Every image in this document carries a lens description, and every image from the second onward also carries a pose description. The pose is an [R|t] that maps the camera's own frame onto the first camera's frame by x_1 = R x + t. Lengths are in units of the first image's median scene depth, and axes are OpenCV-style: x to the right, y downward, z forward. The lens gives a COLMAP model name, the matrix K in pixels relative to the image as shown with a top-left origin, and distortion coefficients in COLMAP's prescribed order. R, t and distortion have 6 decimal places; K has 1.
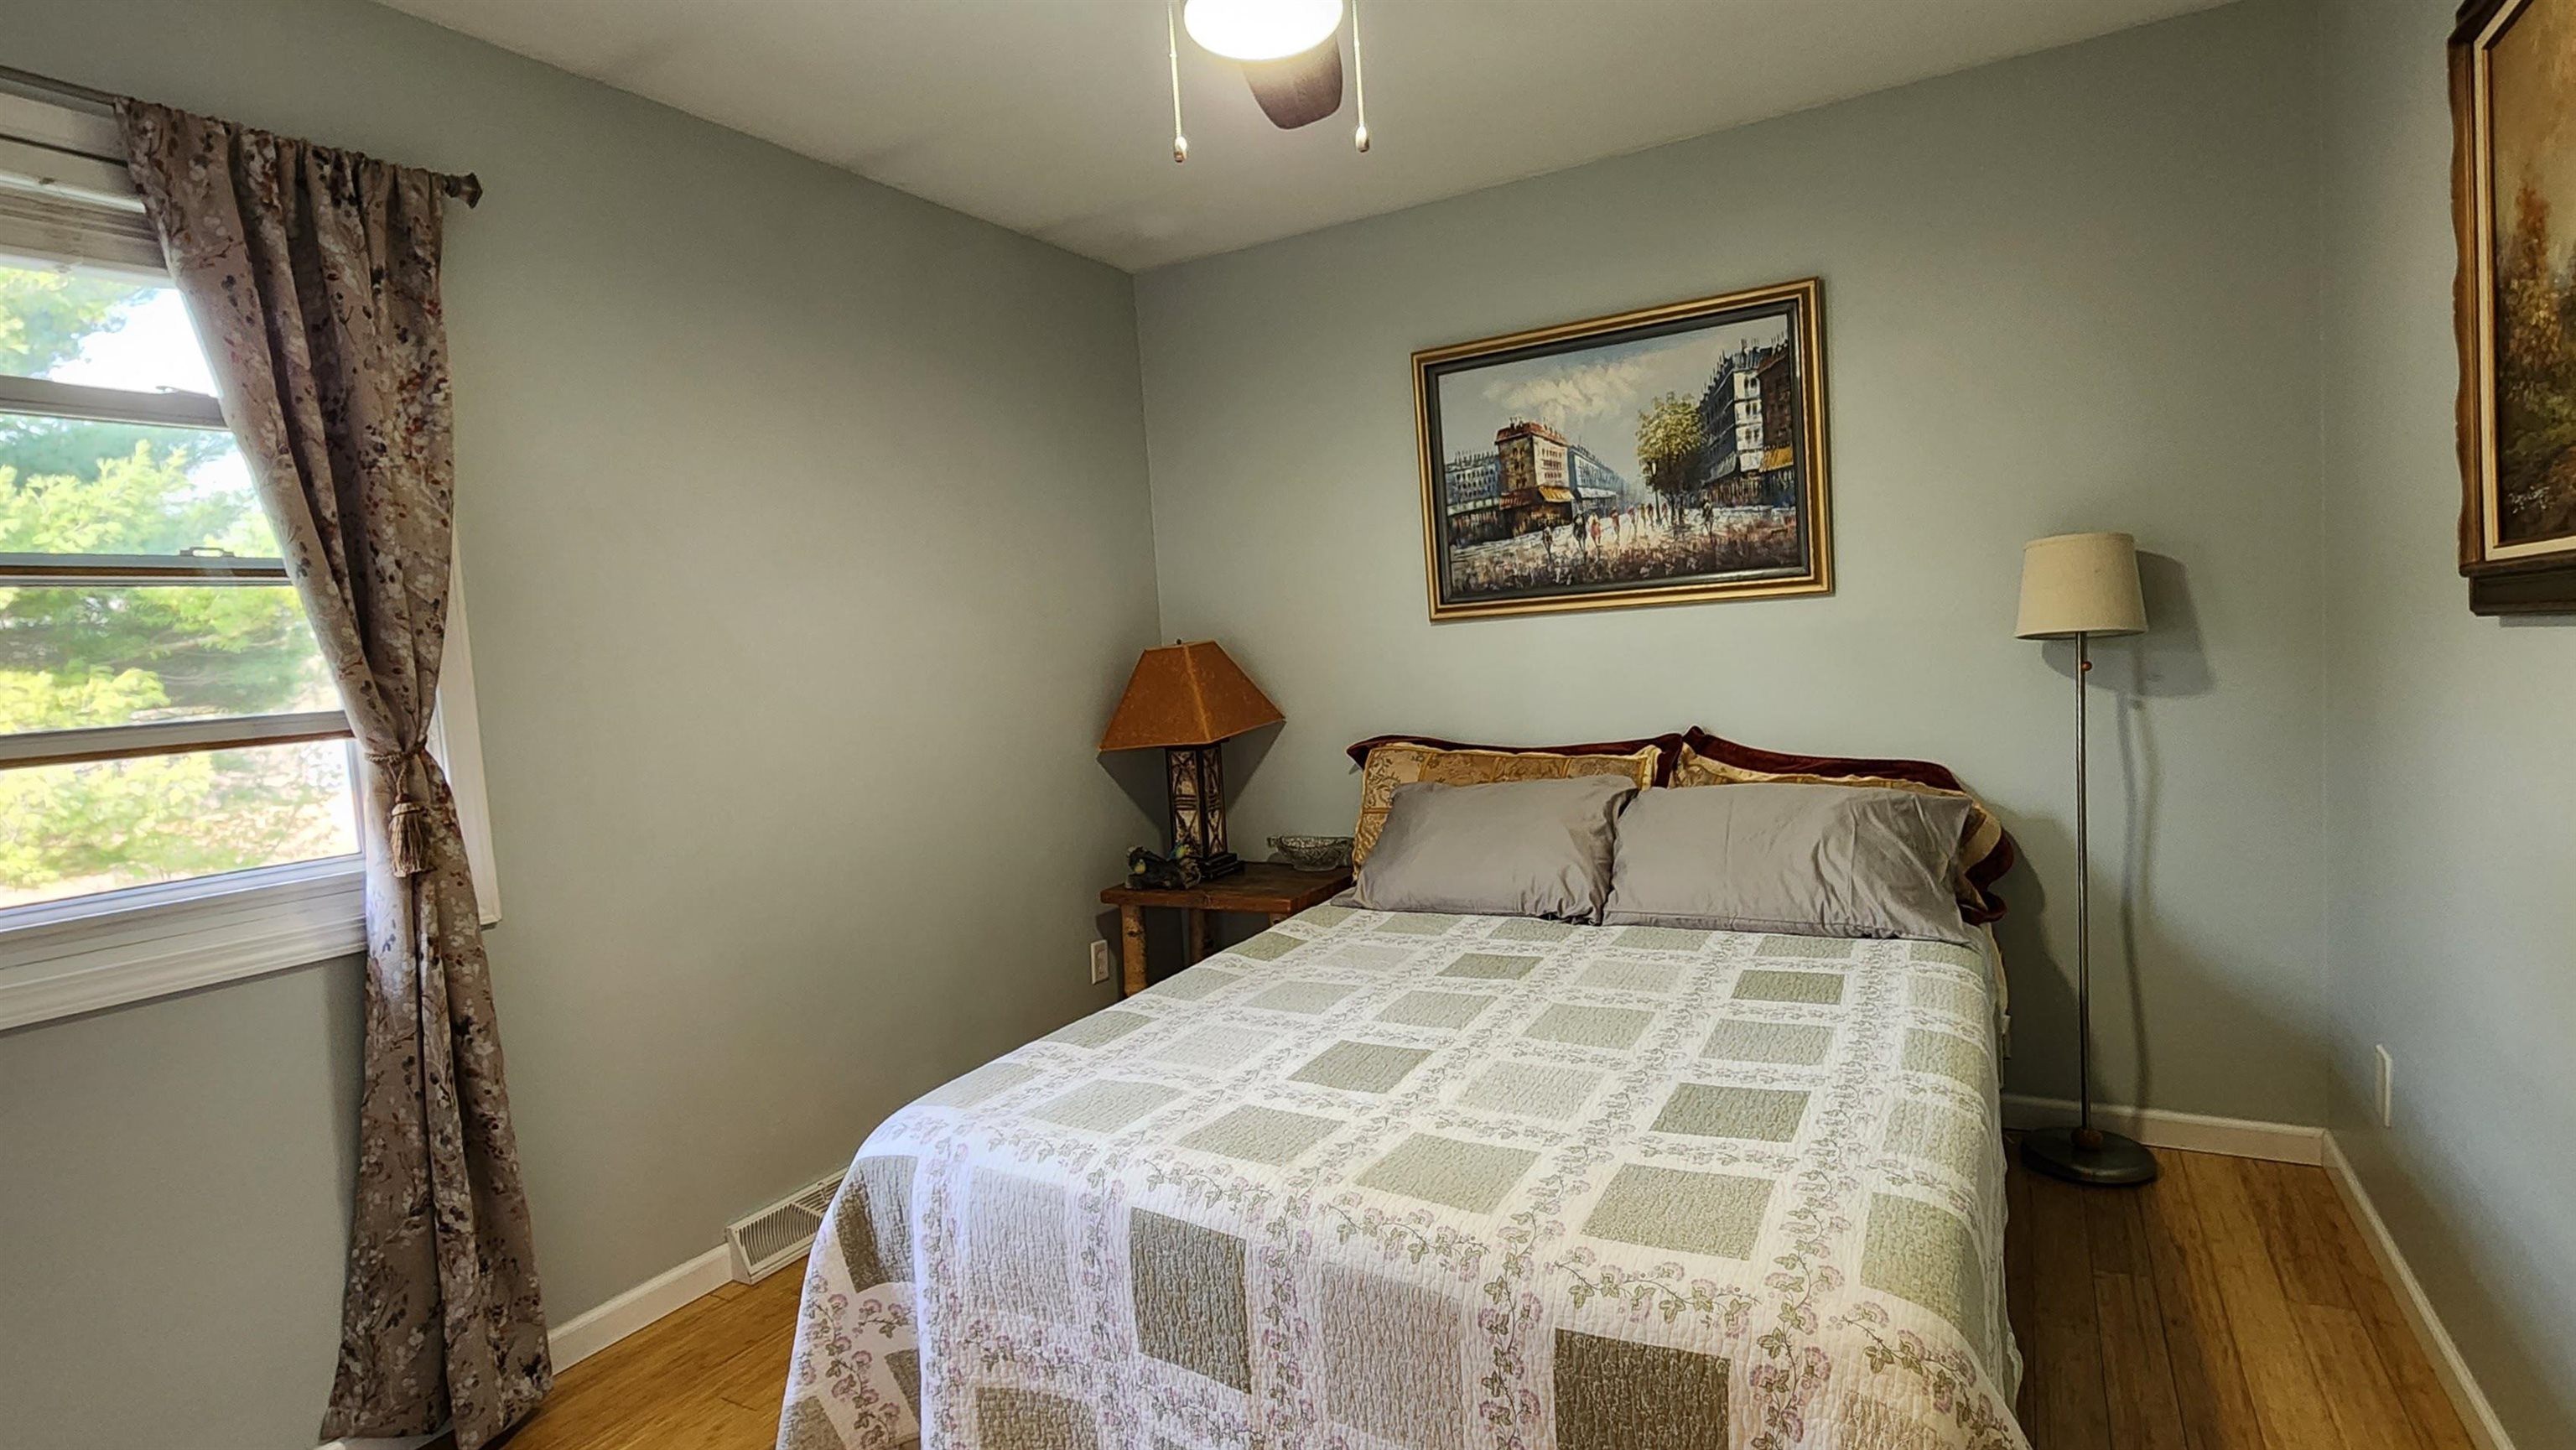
lens RADIAL K [[1260.3, 0, 1295.8], [0, 1260.3, 730.3], [0, 0, 1]] dist [0.000791, 0.000019]
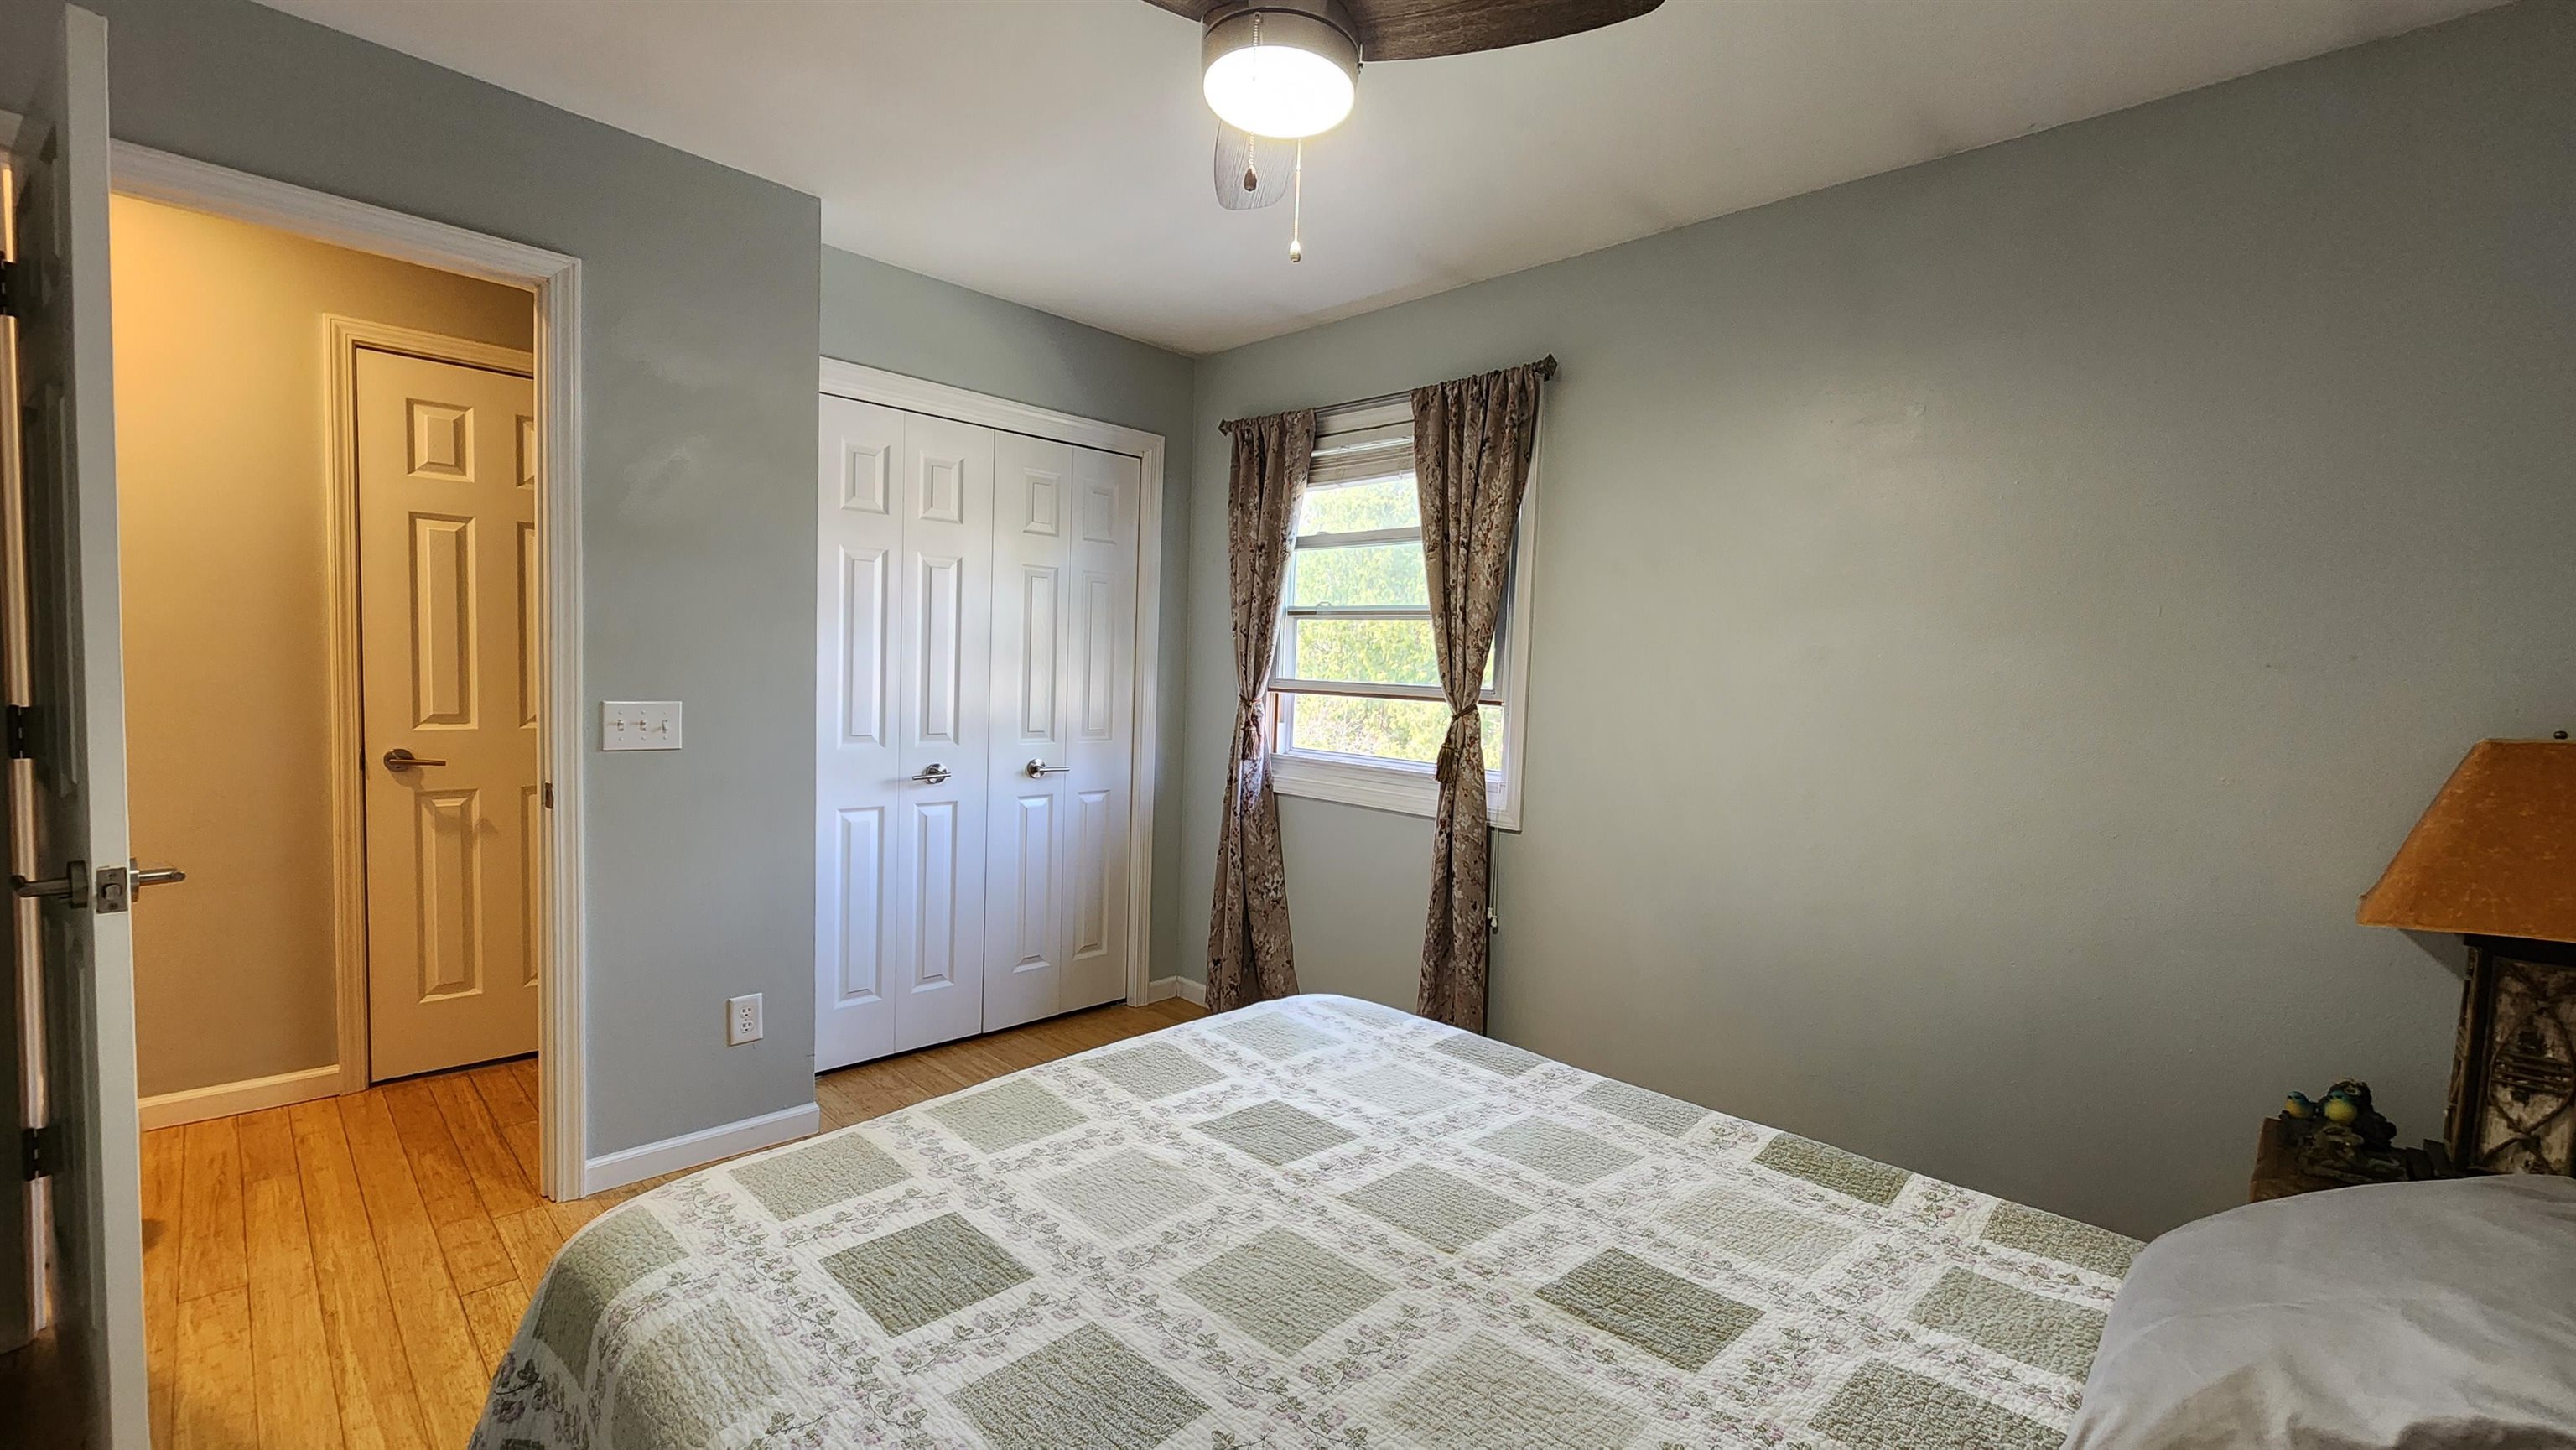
lens RADIAL K [[1065.6, 0, 1295.7], [0, 1065.6, 732.5], [0, 0, 1]] dist [-0.000130, -0.000320]
pose [[-0.262633, 0.118302, -0.957616, 0.515657], [-0.091400, 0.984943, 0.146745, -0.102541], [0.960557, 0.126066, -0.247866, 0.762463]]
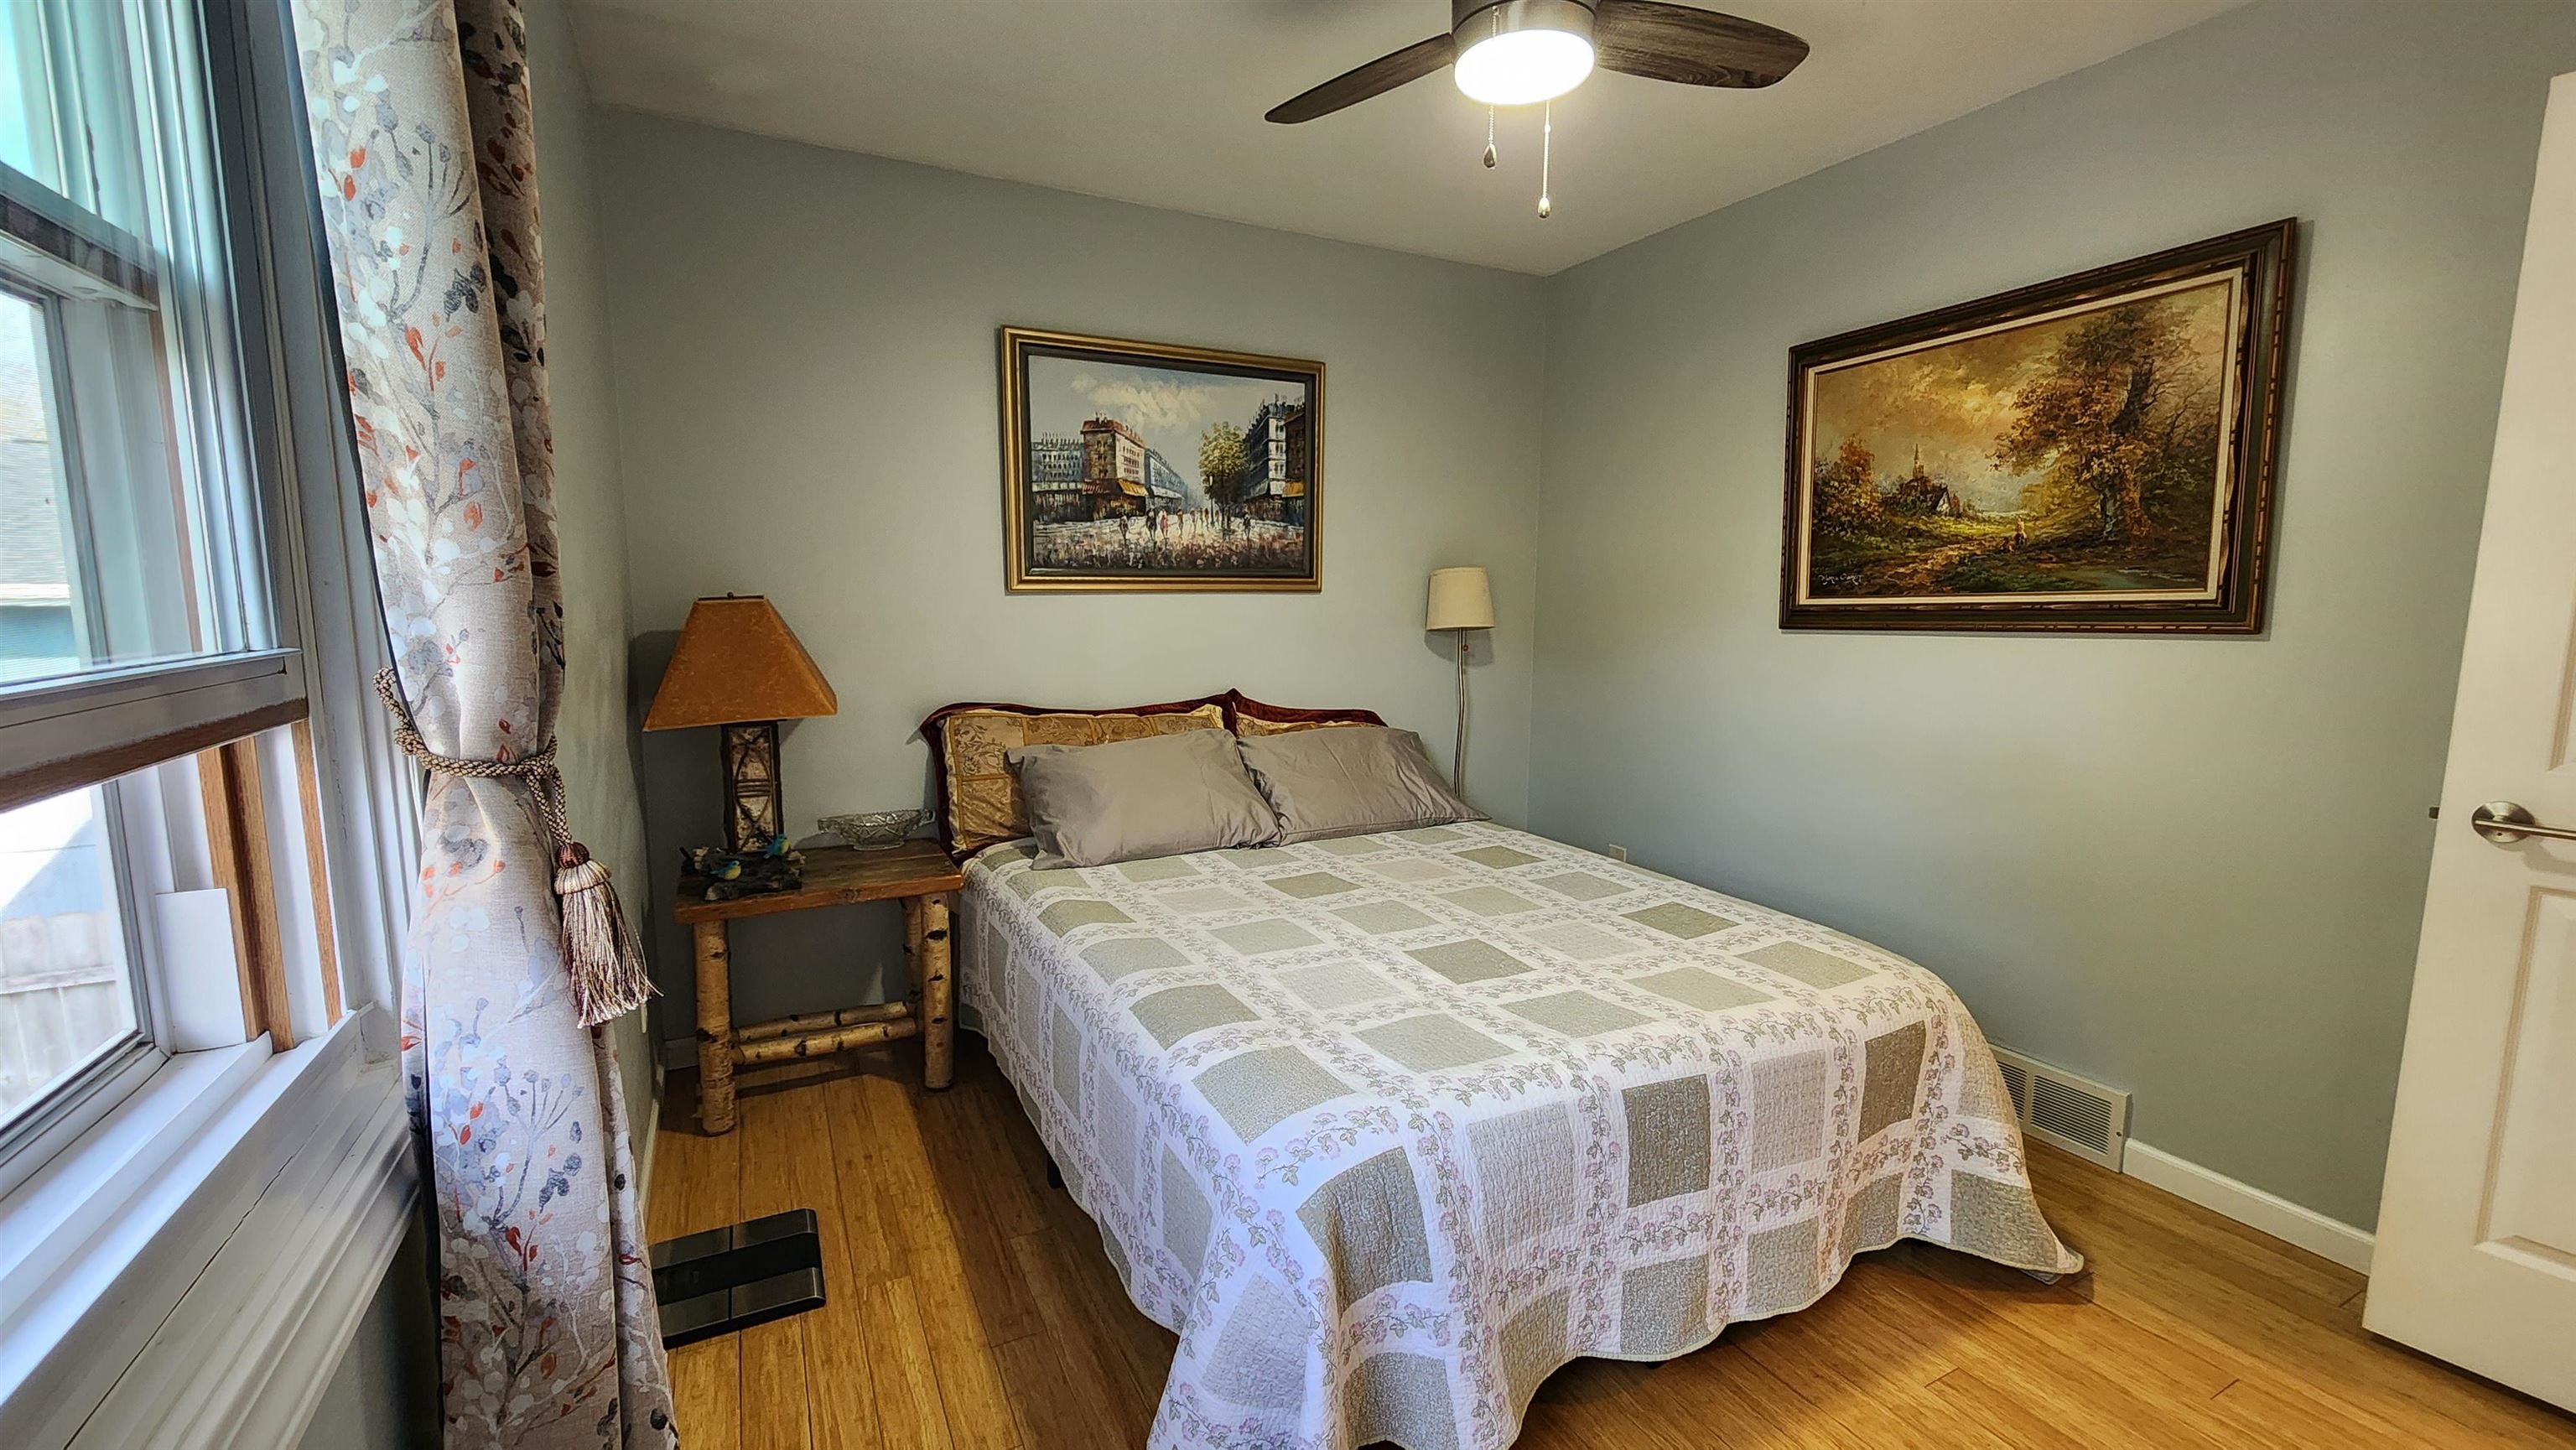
lens RADIAL K [[1065.6, 0, 1295.7], [0, 1065.6, 732.5], [0, 0, 1]] dist [-0.000130, -0.000320]
pose [[0.542131, -0.044262, 0.839128, -0.580755], [0.020768, 0.999012, 0.039278, 0.000028], [-0.840038, -0.003867, 0.542515, 0.374895]]
